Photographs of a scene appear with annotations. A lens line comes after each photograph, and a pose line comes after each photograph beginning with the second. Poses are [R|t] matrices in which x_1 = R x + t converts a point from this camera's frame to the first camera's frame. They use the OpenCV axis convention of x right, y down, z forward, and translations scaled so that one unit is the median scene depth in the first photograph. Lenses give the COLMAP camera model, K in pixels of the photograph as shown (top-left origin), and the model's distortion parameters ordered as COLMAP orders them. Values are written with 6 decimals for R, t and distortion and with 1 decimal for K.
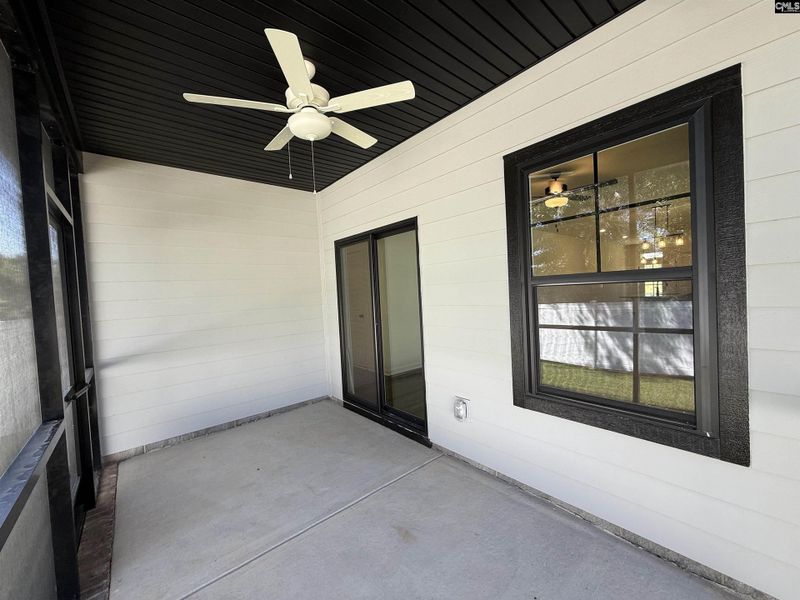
lens RADIAL K [[319.1, 0, 398.5], [0, 319.1, 300.1], [0, 0, 1]] dist [0.001016, -0.000071]
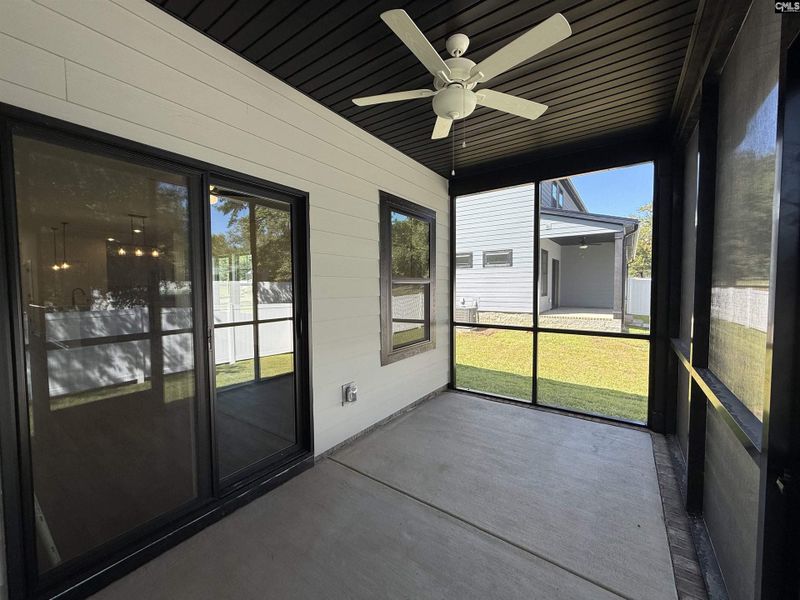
lens RADIAL K [[319.1, 0, 398.5], [0, 319.1, 300.1], [0, 0, 1]] dist [0.001016, -0.000071]
pose [[-0.247974, 0.006864, 0.968742, -0.736812], [0.043278, 0.999055, 0.003999, 0.022666], [-0.967799, 0.042916, -0.248037, 0.904767]]
